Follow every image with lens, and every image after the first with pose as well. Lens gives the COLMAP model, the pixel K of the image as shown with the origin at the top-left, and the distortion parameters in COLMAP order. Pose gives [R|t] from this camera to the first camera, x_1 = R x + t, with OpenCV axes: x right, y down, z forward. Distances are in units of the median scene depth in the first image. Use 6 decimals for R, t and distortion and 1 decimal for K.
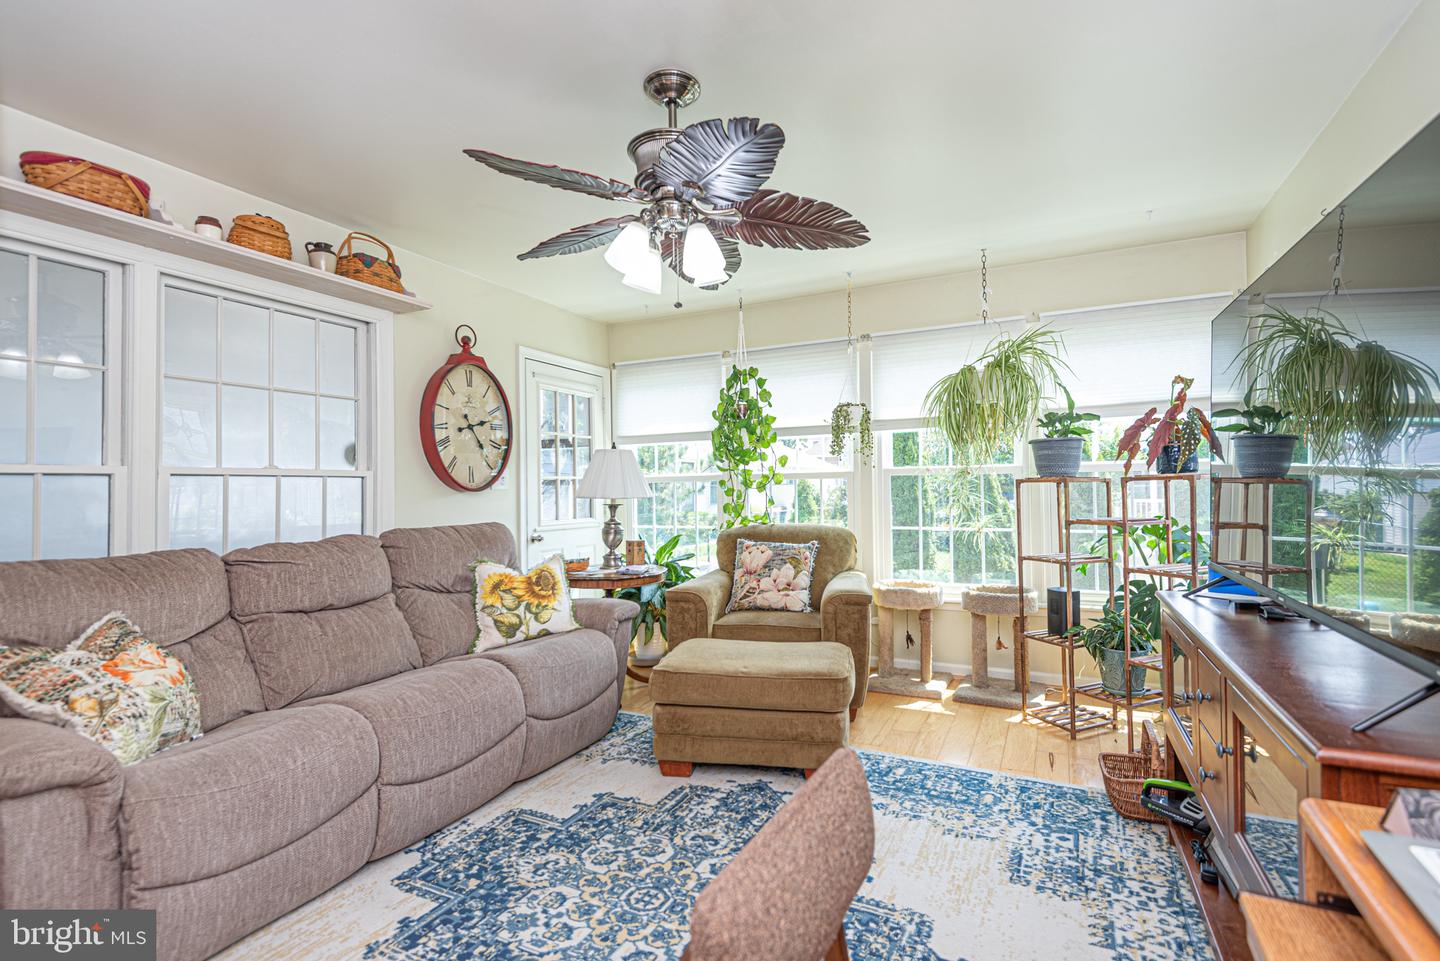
lens RADIAL K [[660.6, 0, 717.4], [0, 660.6, 482.6], [0, 0, 1]] dist [0.013937, -0.003715]
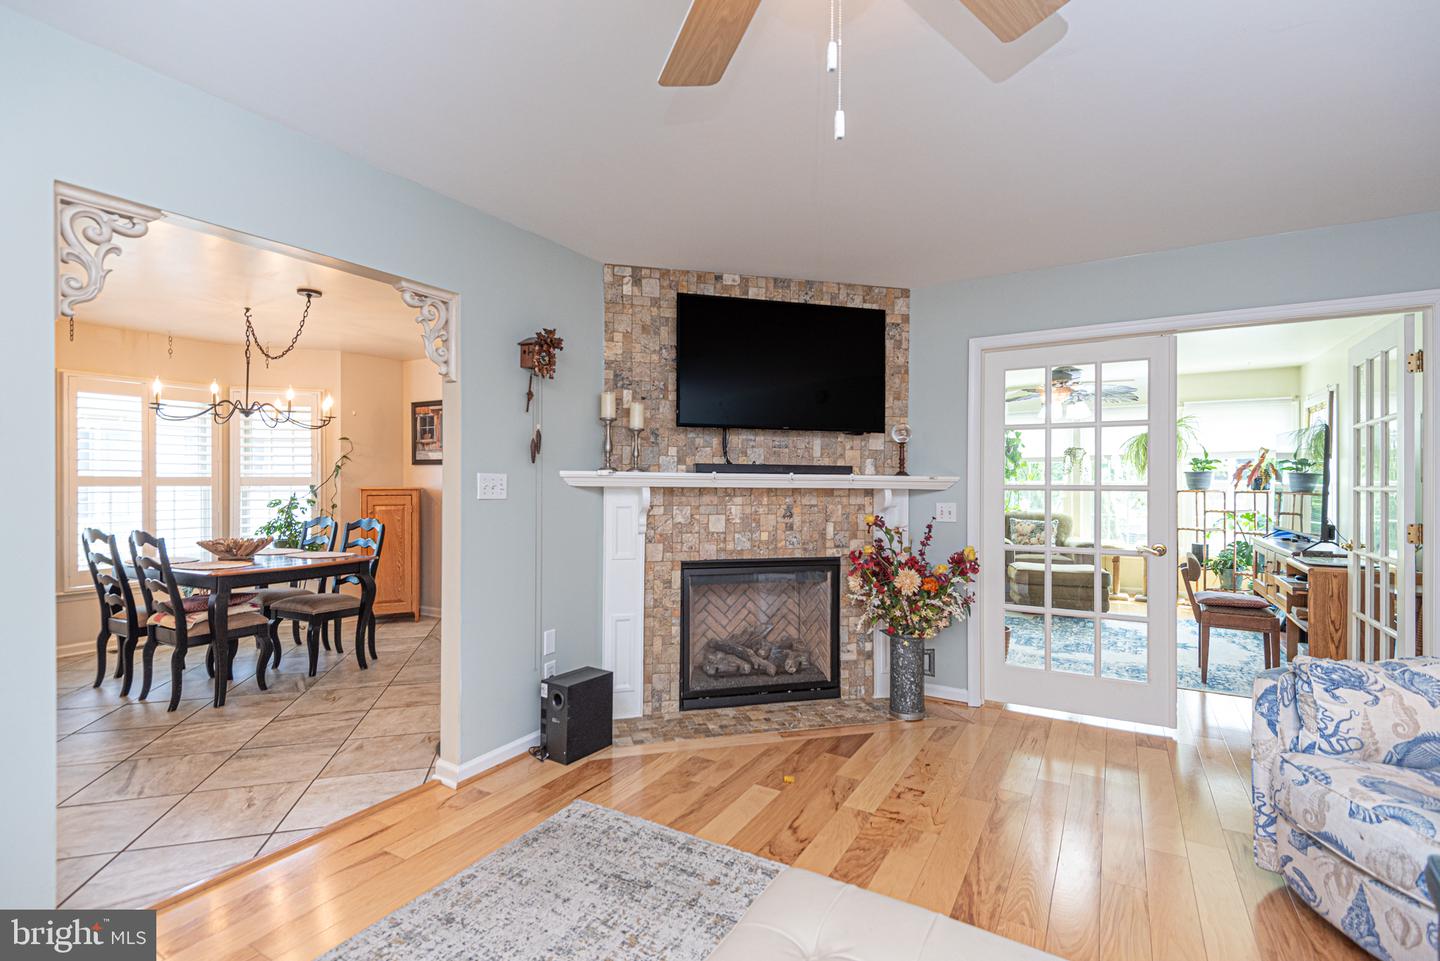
lens RADIAL K [[660.6, 0, 719.0], [0, 660.6, 488.0], [0, 0, 1]] dist [0.013937, -0.003715]
pose [[0.998098, 0.012494, -0.060375, -0.923138], [-0.011131, 0.999677, 0.022852, -0.048029], [0.060641, -0.022137, 0.997914, -1.253385]]
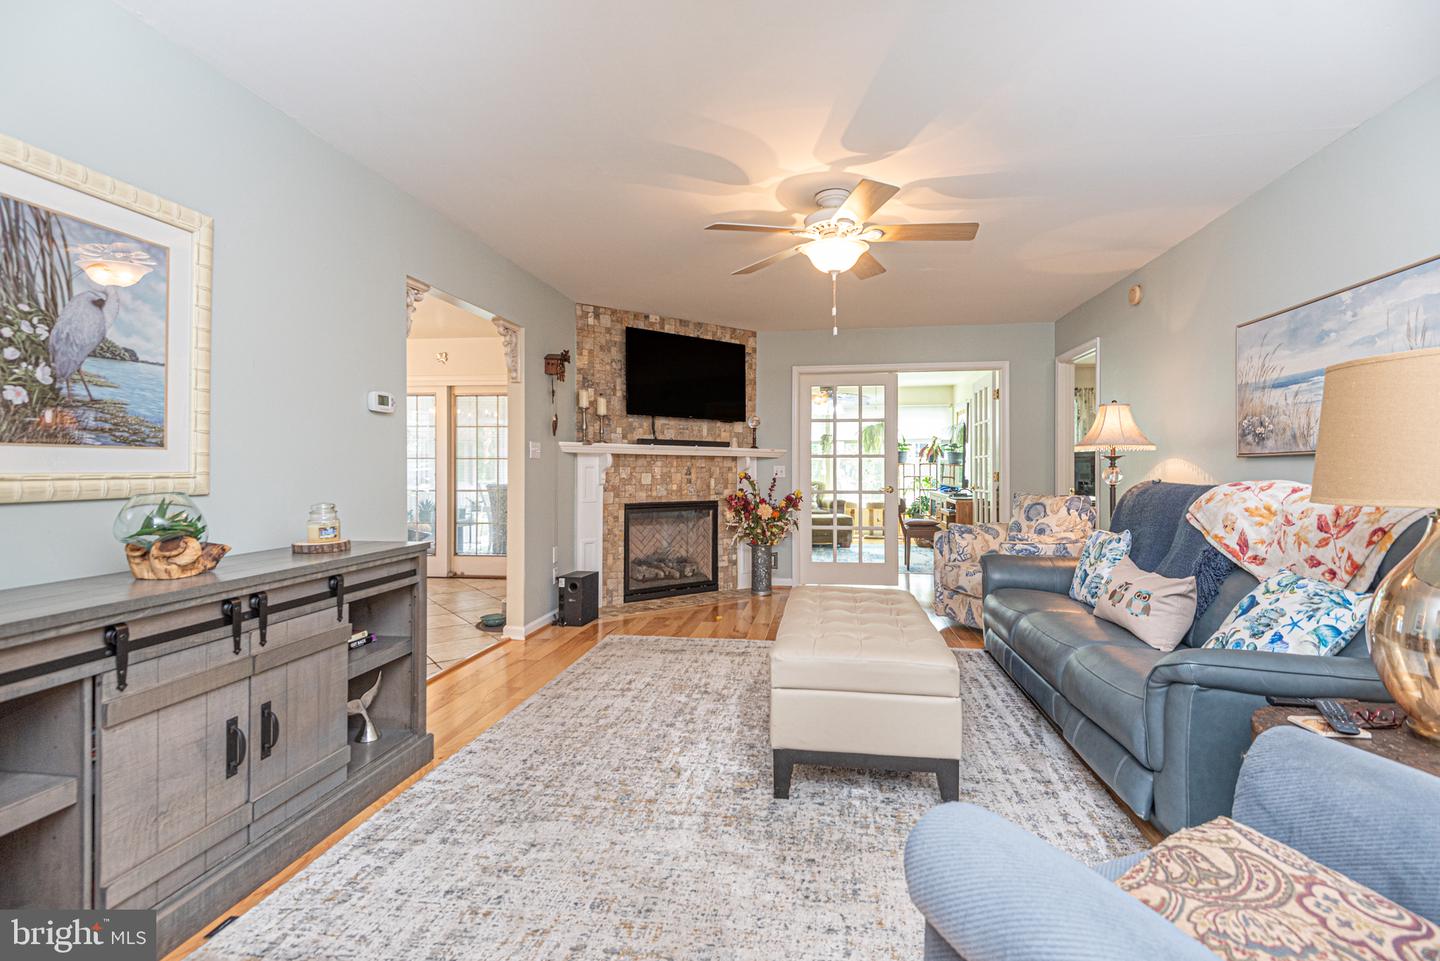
lens RADIAL K [[660.6, 0, 716.9], [0, 660.6, 468.7], [0, 0, 1]] dist [0.013937, -0.003715]
pose [[0.951876, 0.011244, 0.306276, -1.404690], [-0.015269, 0.999826, 0.010748, -0.002653], [-0.306101, -0.014907, 0.951882, -1.896350]]
